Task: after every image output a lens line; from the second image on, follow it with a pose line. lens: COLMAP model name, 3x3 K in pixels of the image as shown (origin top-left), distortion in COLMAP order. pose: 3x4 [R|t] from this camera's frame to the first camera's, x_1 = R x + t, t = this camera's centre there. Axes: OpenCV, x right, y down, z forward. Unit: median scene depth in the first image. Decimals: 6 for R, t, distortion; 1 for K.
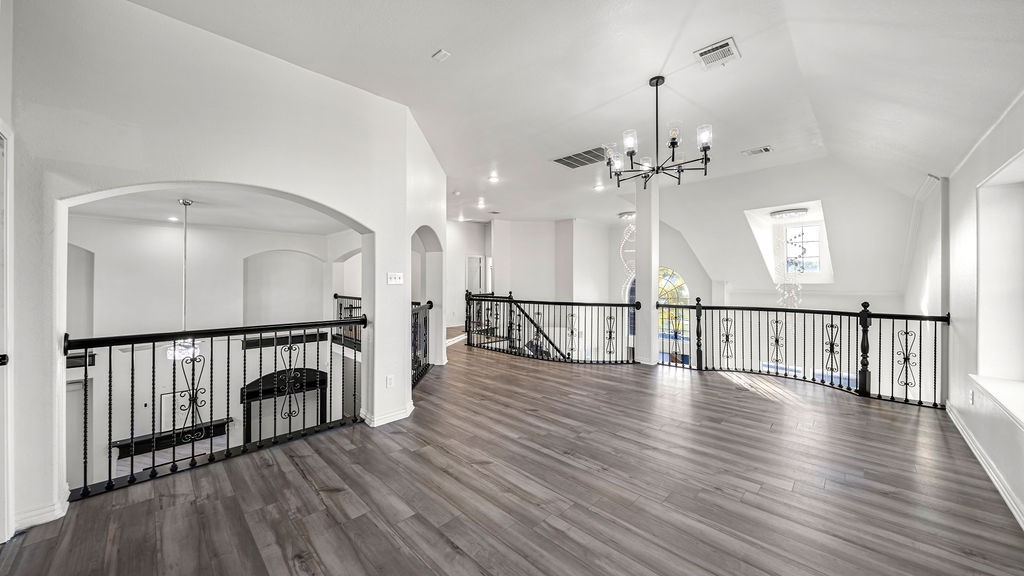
lens RADIAL K [[353.2, 0, 513.0], [0, 353.2, 284.2], [0, 0, 1]] dist [0.002480, 0.000913]
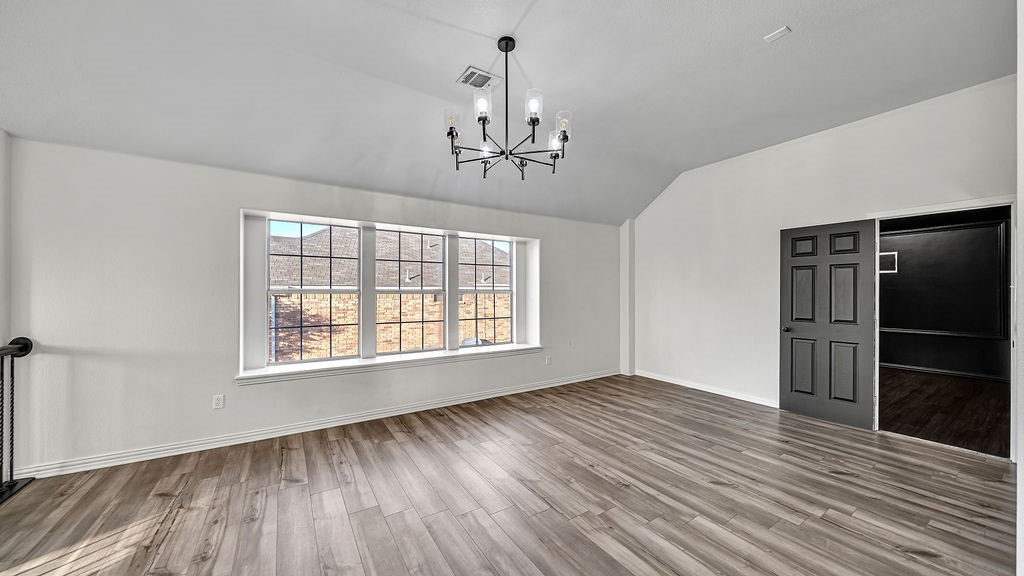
lens RADIAL K [[353.2, 0, 507.4], [0, 353.2, 286.6], [0, 0, 1]] dist [0.002480, 0.000913]
pose [[-0.970773, -0.001603, 0.239995, 0.261132], [-0.001947, 0.999997, -0.001197, -0.030196], [-0.239992, -0.001629, -0.970773, 2.213233]]
